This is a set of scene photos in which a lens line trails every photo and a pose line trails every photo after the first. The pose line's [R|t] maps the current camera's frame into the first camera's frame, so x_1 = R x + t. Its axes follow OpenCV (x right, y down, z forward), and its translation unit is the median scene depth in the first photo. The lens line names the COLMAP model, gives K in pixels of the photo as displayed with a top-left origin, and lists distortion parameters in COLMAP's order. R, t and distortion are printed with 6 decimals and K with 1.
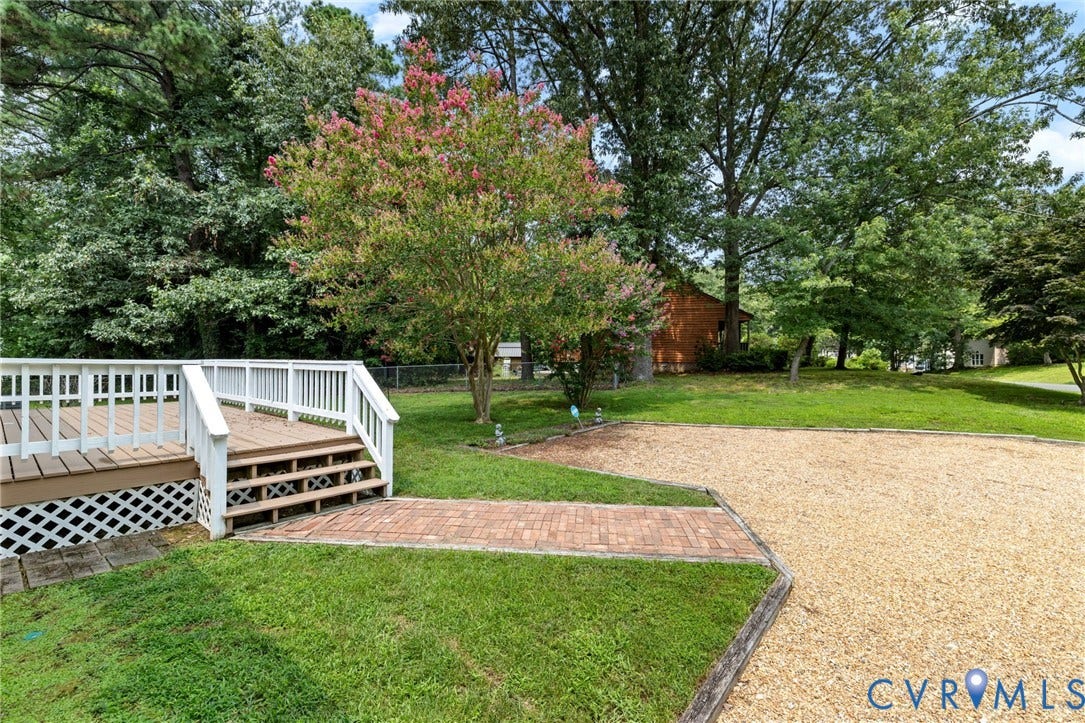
lens RADIAL K [[482.0, 0, 545.3], [0, 482.0, 360.0], [0, 0, 1]] dist [0.004373, 0.000083]
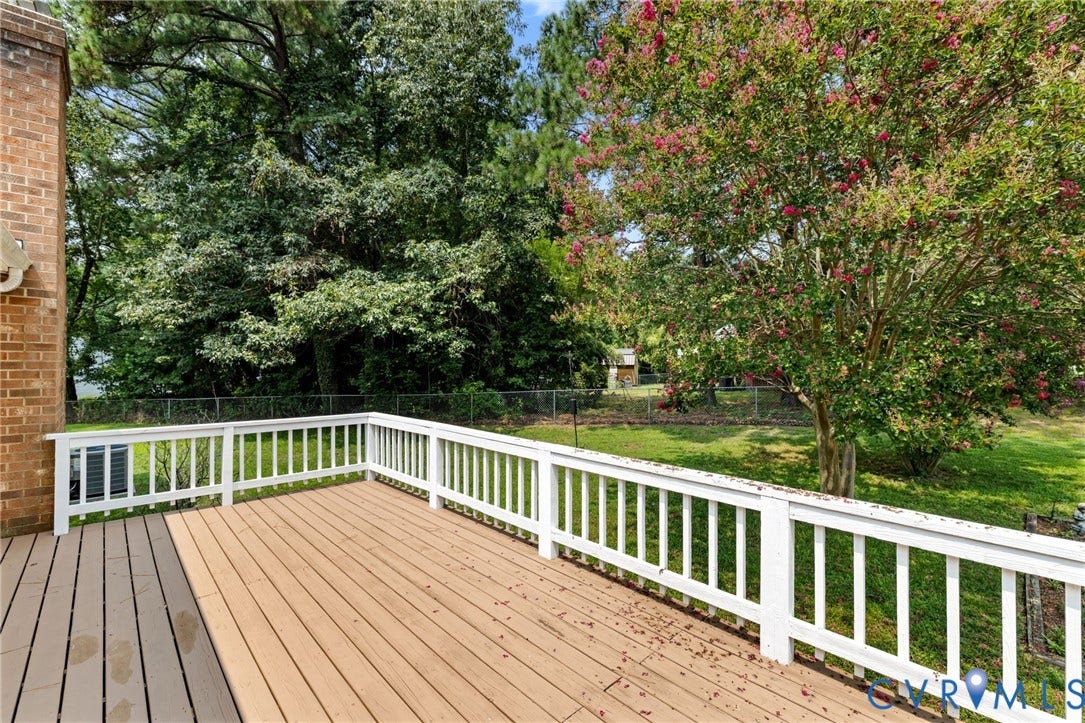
lens RADIAL K [[482.0, 0, 543.4], [0, 482.0, 359.1], [0, 0, 1]] dist [0.004373, 0.000083]
pose [[0.992778, -0.005943, -0.119817, -0.258015], [0.005255, 0.999968, -0.006059, -0.036260], [0.119849, 0.005386, 0.992777, 0.246821]]
